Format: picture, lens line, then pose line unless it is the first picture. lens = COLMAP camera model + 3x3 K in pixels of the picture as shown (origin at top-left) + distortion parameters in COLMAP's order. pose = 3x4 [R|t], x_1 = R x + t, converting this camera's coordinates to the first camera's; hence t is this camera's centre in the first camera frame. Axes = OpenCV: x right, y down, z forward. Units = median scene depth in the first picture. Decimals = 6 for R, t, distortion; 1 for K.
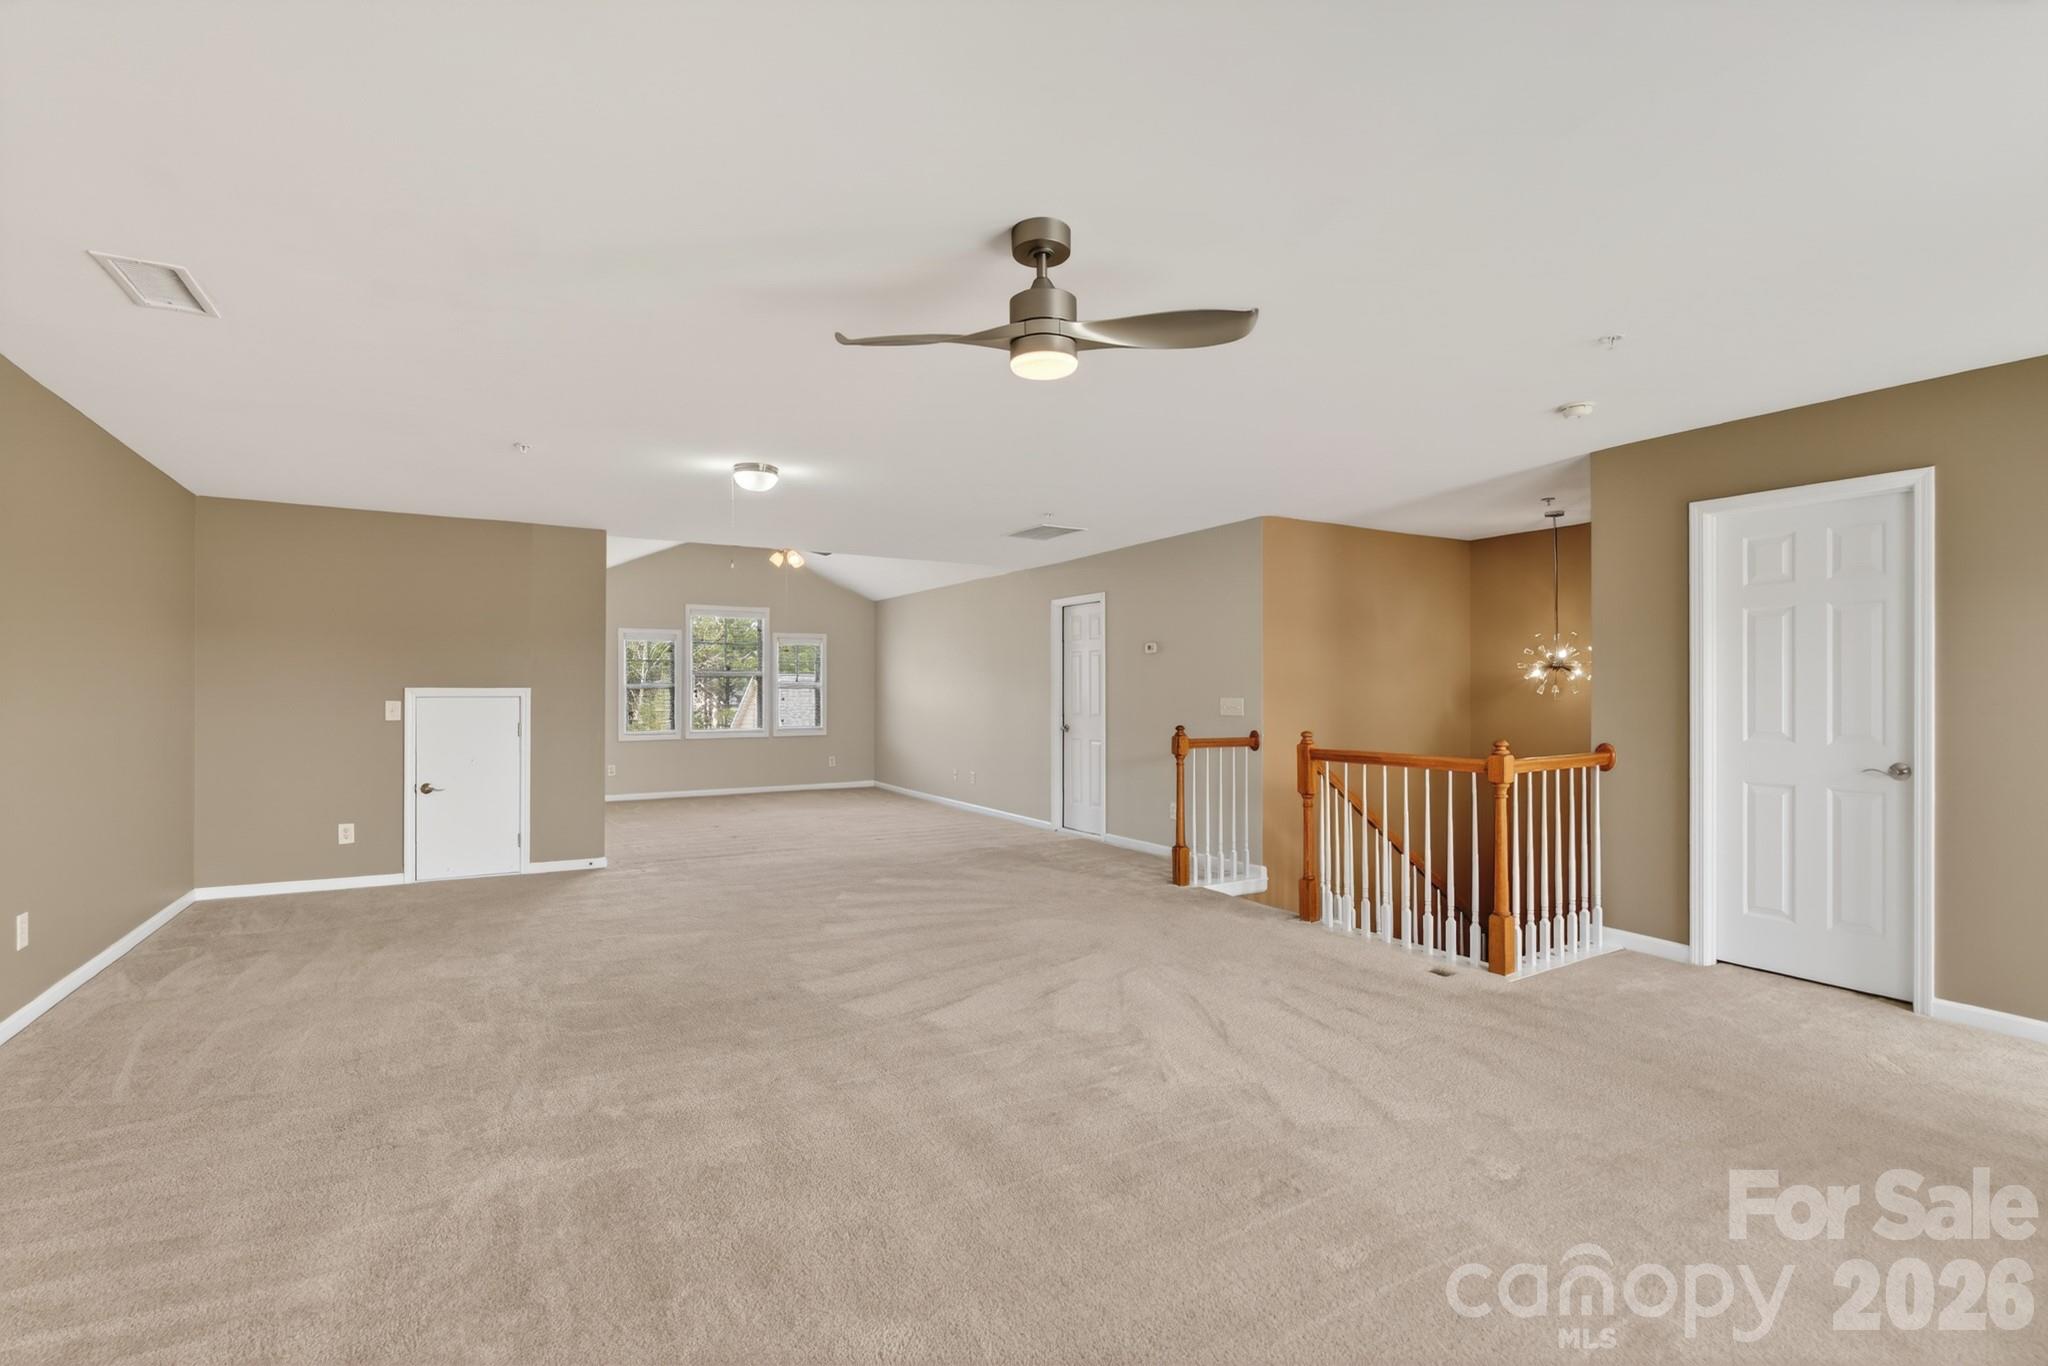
lens RADIAL K [[896.7, 0, 1022.0], [0, 896.7, 691.4], [0, 0, 1]] dist [0.000072, -0.000060]
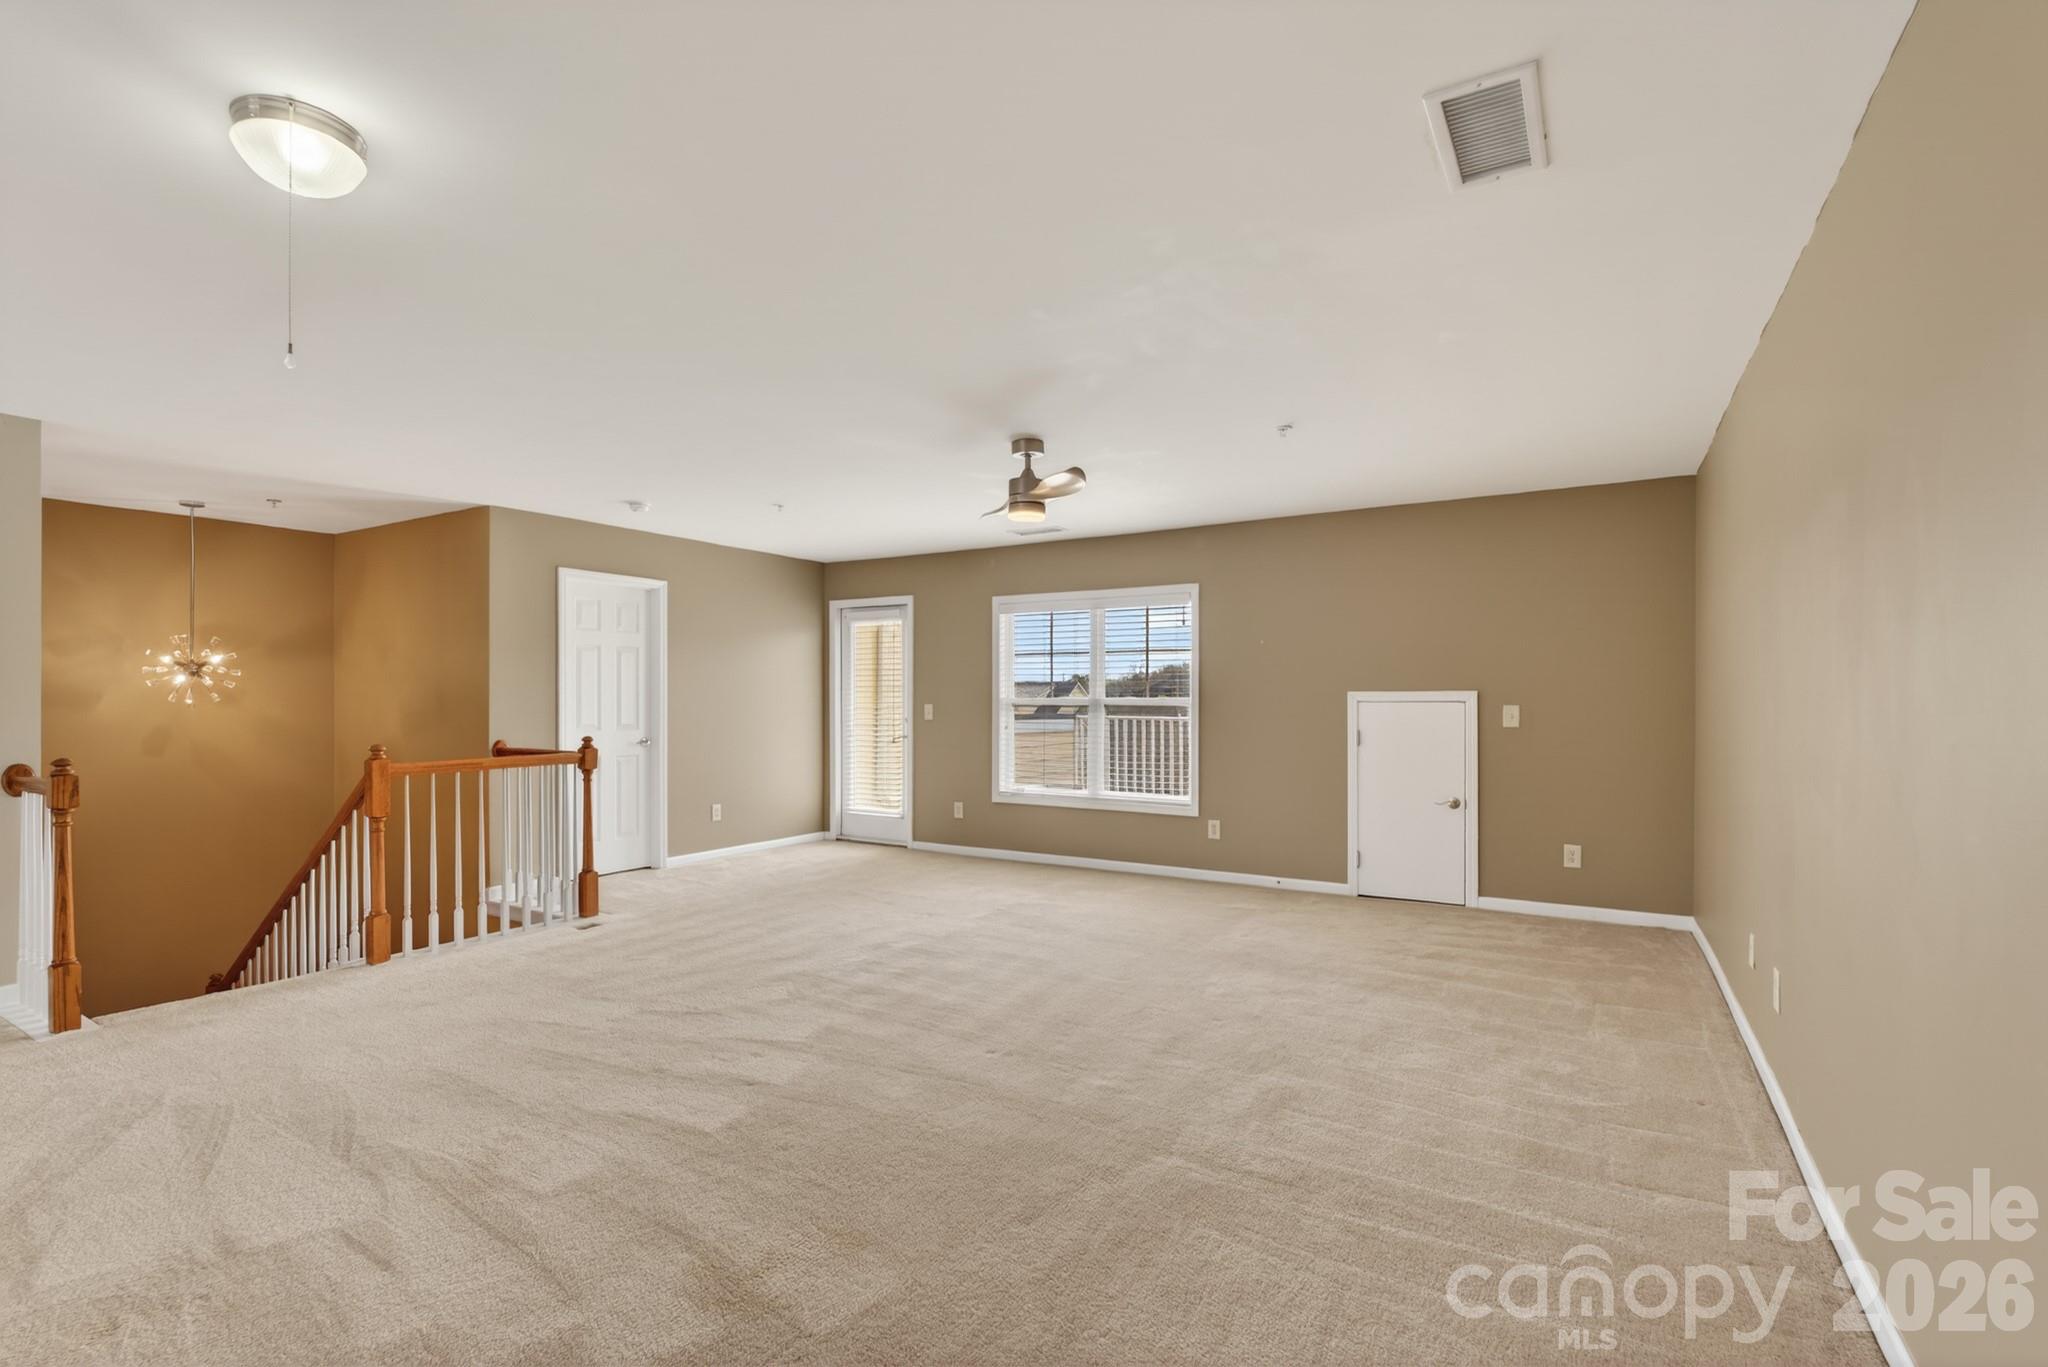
lens RADIAL K [[896.7, 0, 1022.0], [0, 896.7, 691.9], [0, 0, 1]] dist [0.000072, -0.000060]
pose [[-0.453164, 0.009258, 0.891379, -1.026566], [0.006238, 0.999955, -0.007214, 0.005781], [-0.891405, 0.002291, -0.453201, 1.178994]]
